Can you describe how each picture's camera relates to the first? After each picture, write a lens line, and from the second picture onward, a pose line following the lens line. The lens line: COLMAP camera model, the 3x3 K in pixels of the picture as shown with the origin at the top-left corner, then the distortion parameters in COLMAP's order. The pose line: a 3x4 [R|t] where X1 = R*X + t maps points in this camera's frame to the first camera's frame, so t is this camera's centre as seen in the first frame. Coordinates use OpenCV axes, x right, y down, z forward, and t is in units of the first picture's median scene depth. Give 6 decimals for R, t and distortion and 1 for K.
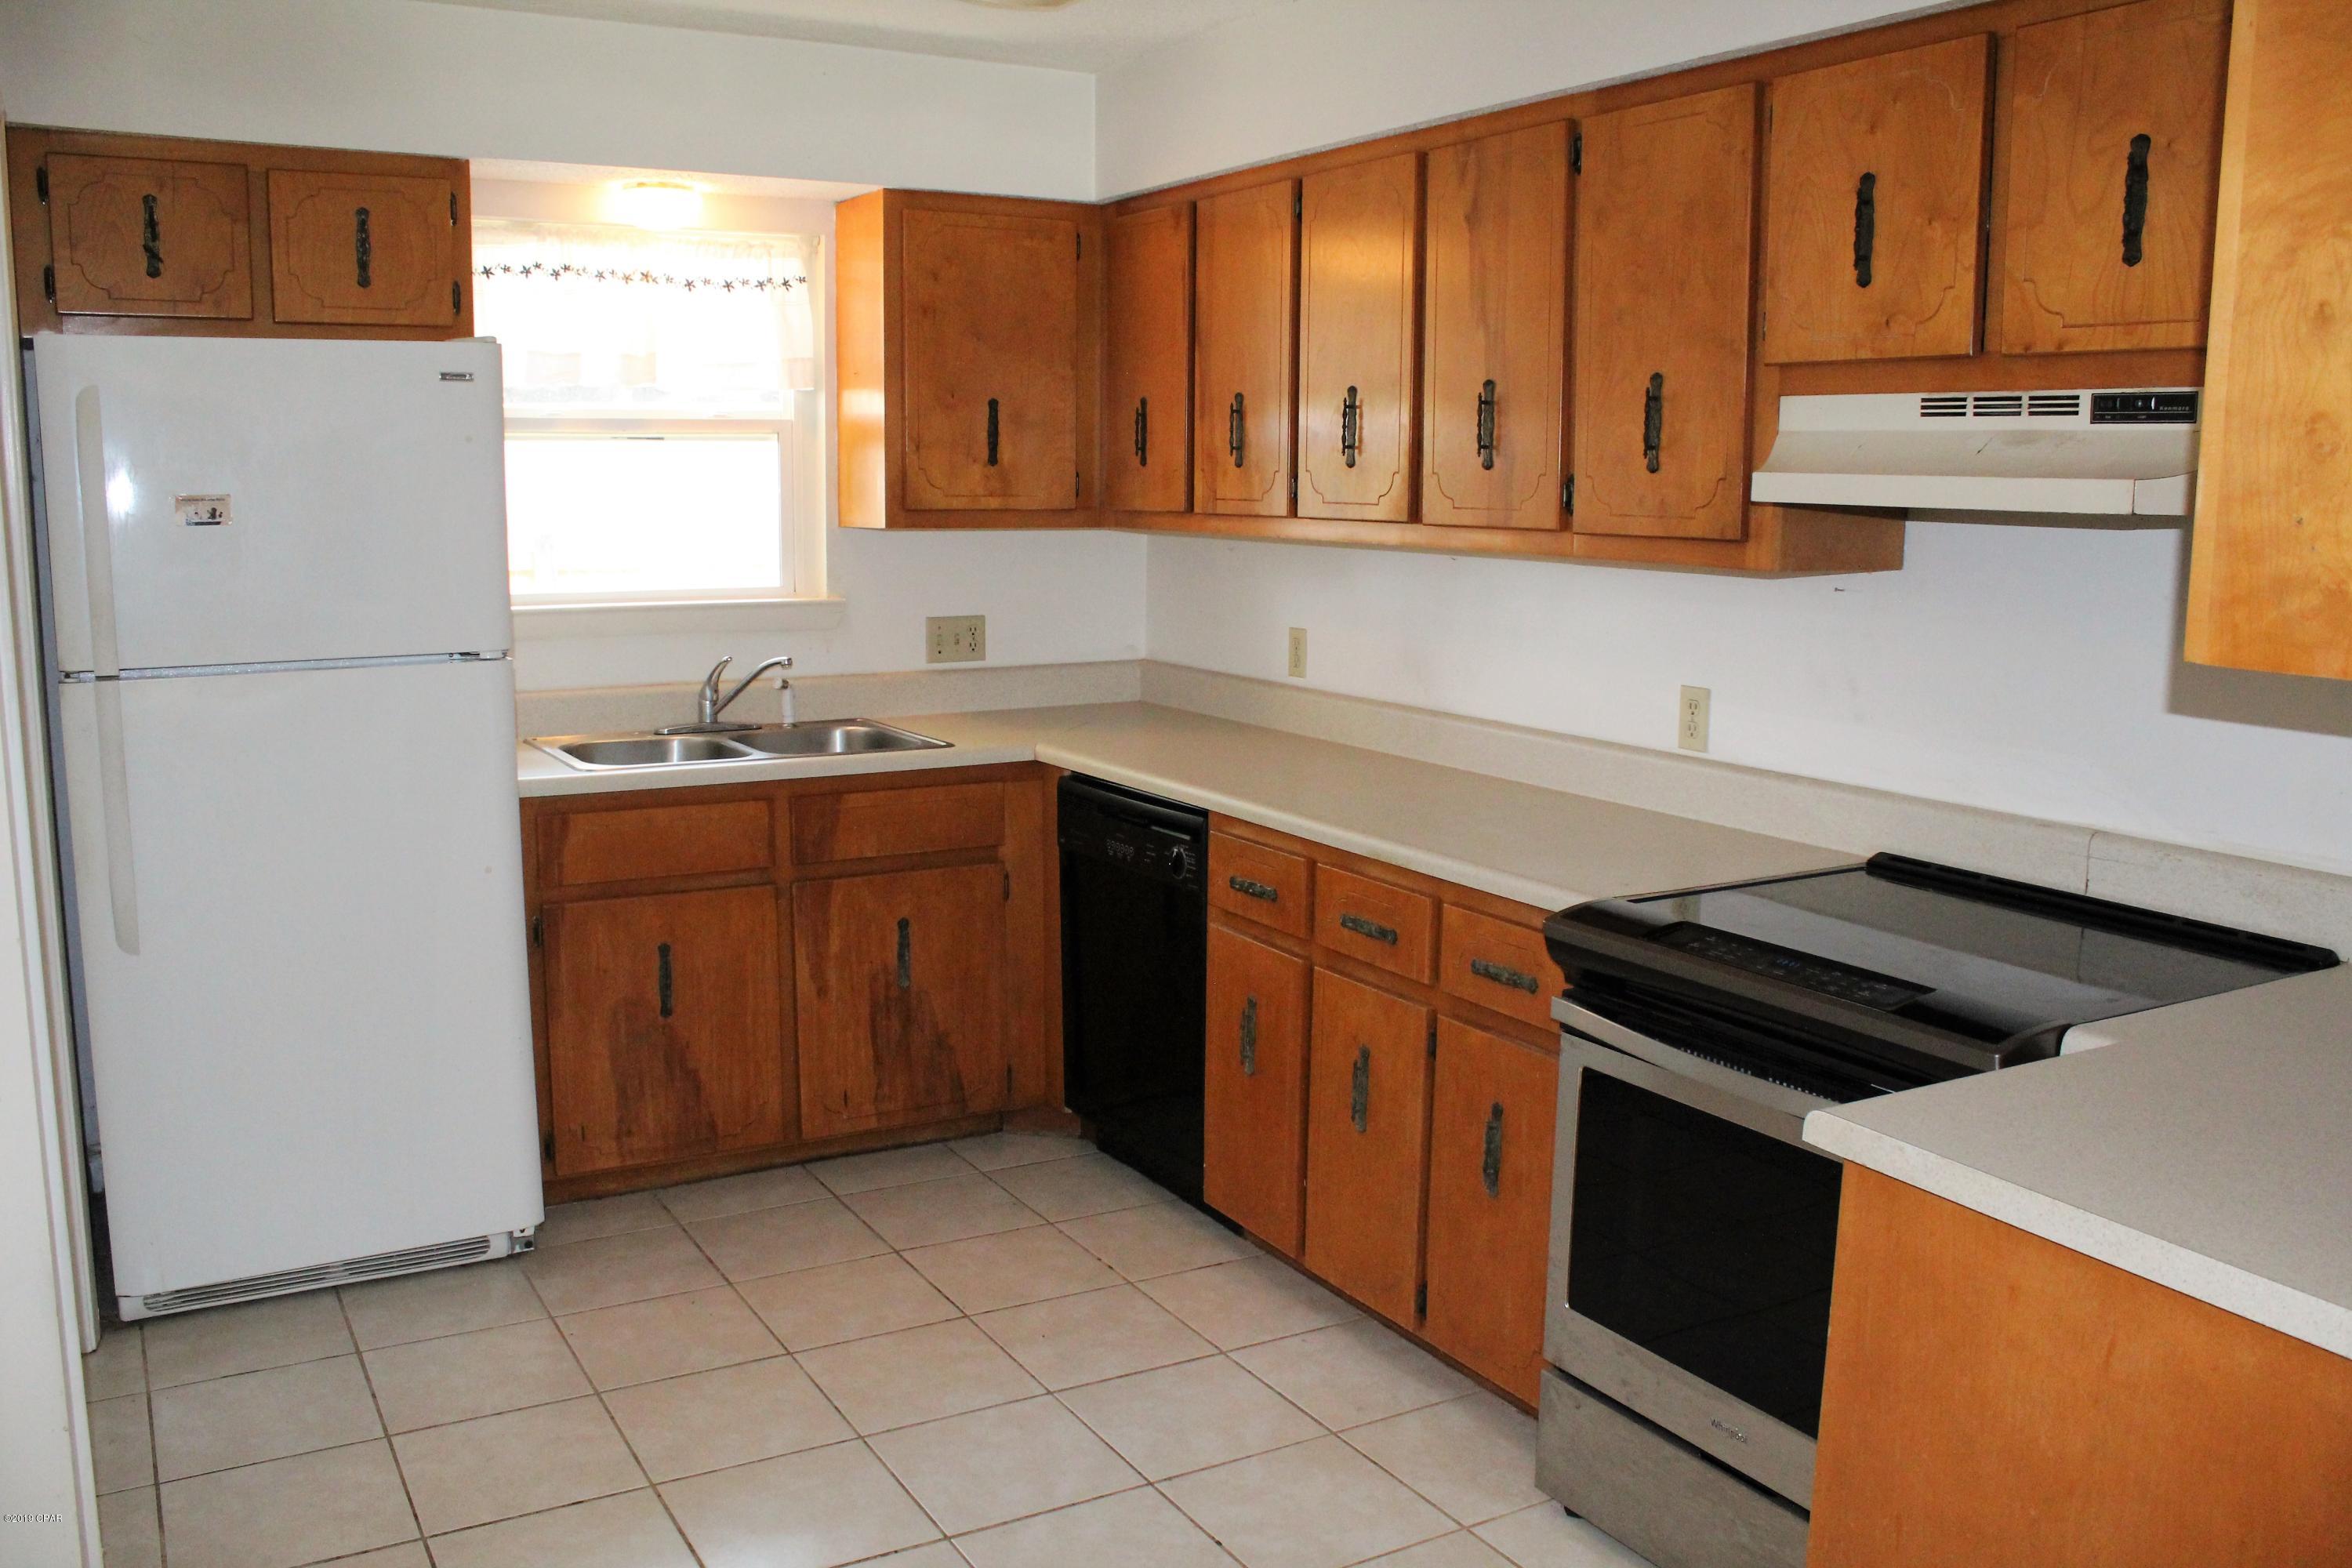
lens RADIAL K [[1938.8, 0, 1166.1], [0, 1938.8, 800.3], [0, 0, 1]] dist [-0.175990, 0.149425]
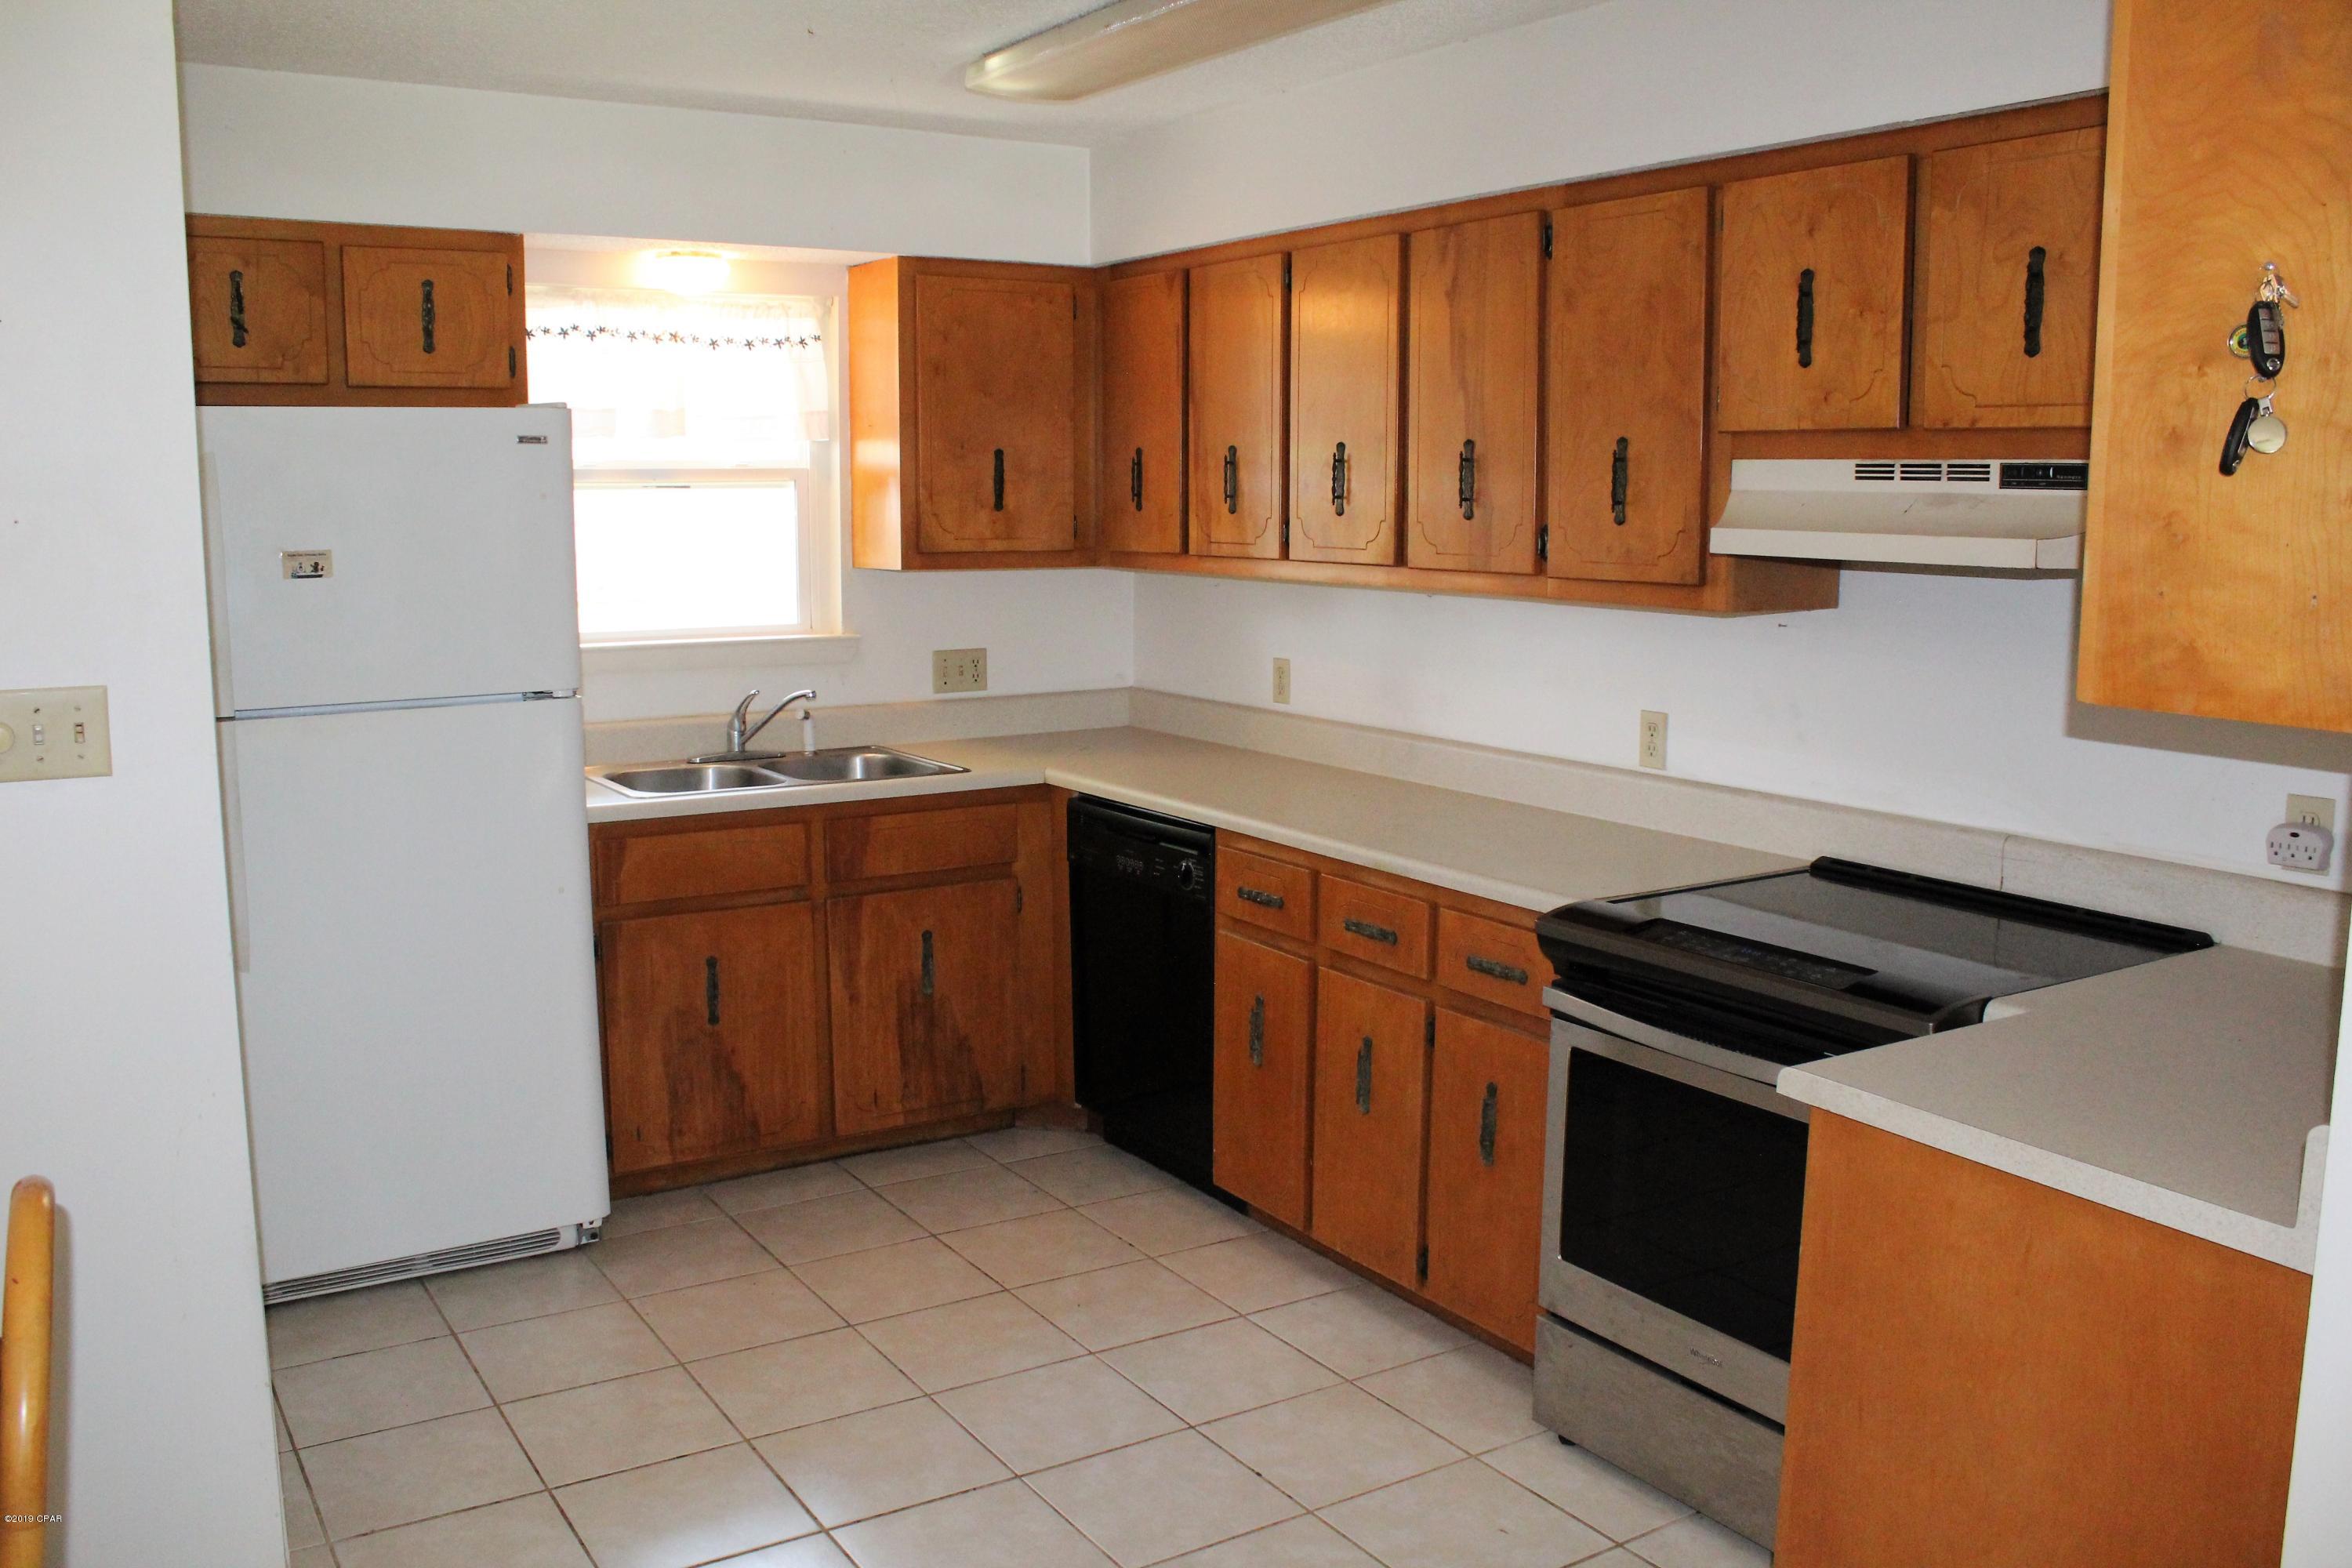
lens RADIAL K [[1938.8, 0, 1166.1], [0, 1938.8, 800.3], [0, 0, 1]] dist [-0.175990, 0.149425]
pose [[0.999089, -0.012463, 0.040823, -0.053824], [0.012795, 0.999887, -0.007885, -0.002007], [-0.040721, 0.008400, 0.999135, -0.106981]]
